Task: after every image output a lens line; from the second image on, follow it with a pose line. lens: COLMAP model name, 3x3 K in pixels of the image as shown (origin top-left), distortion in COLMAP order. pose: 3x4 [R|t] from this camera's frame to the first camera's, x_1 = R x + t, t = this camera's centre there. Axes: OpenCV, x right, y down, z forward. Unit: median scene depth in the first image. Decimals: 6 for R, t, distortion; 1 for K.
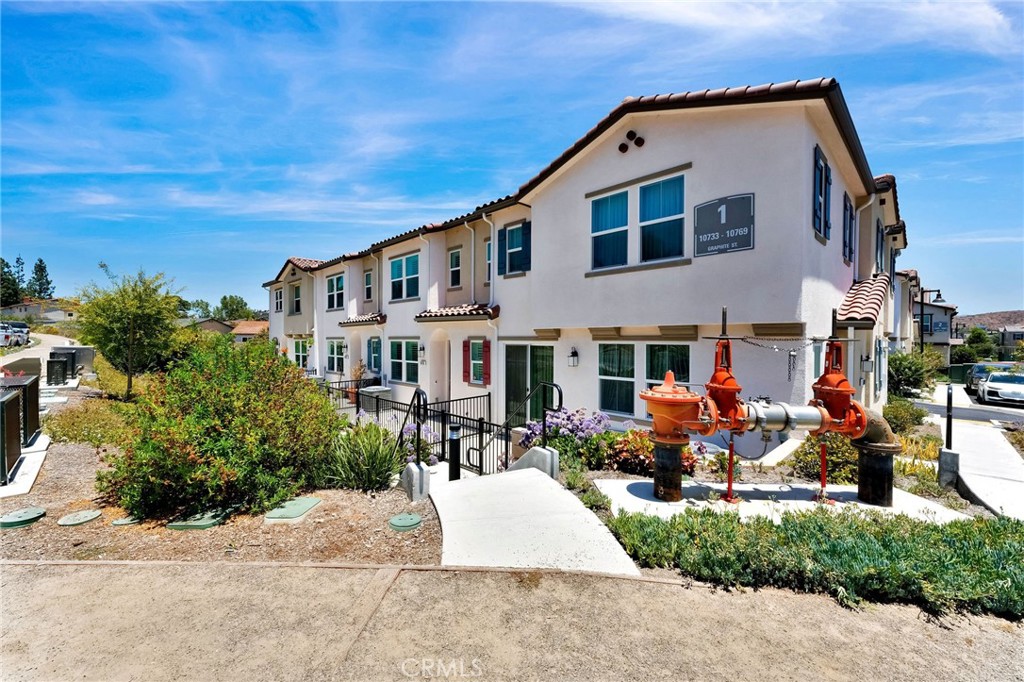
lens RADIAL K [[422.3, 0, 510.1], [0, 422.3, 340.9], [0, 0, 1]] dist [0.003860, 0.001479]
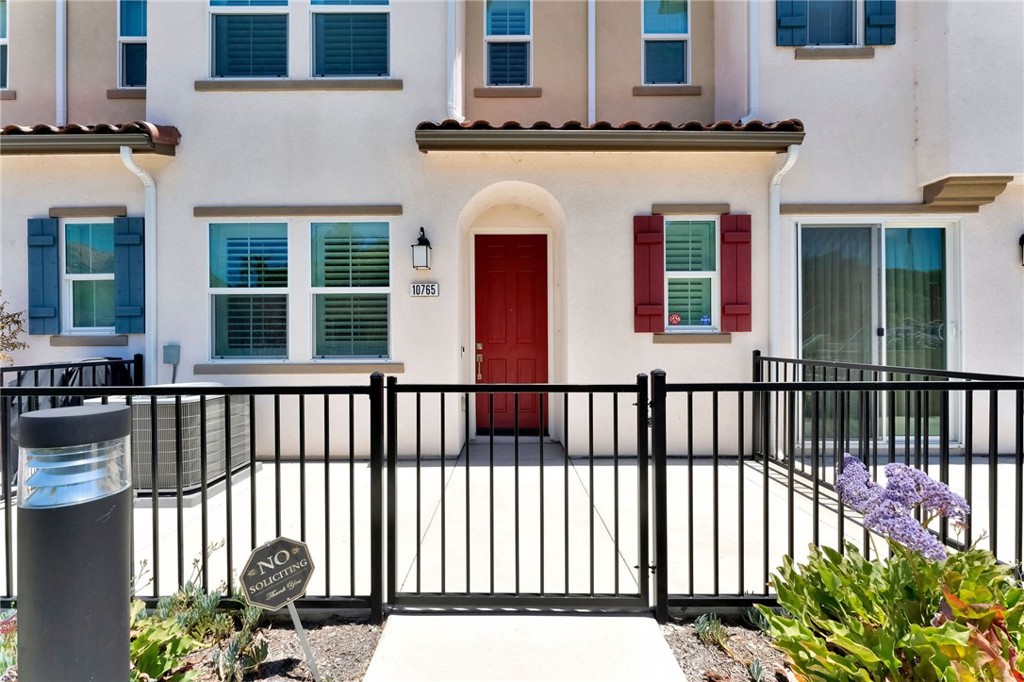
lens RADIAL K [[422.3, 0, 511.4], [0, 422.3, 340.9], [0, 0, 1]] dist [0.003860, 0.001479]
pose [[0.693548, 0.004450, 0.720397, -0.419346], [0.011161, 0.999795, -0.016921, 0.104011], [-0.720324, 0.019776, 0.693356, 0.807083]]
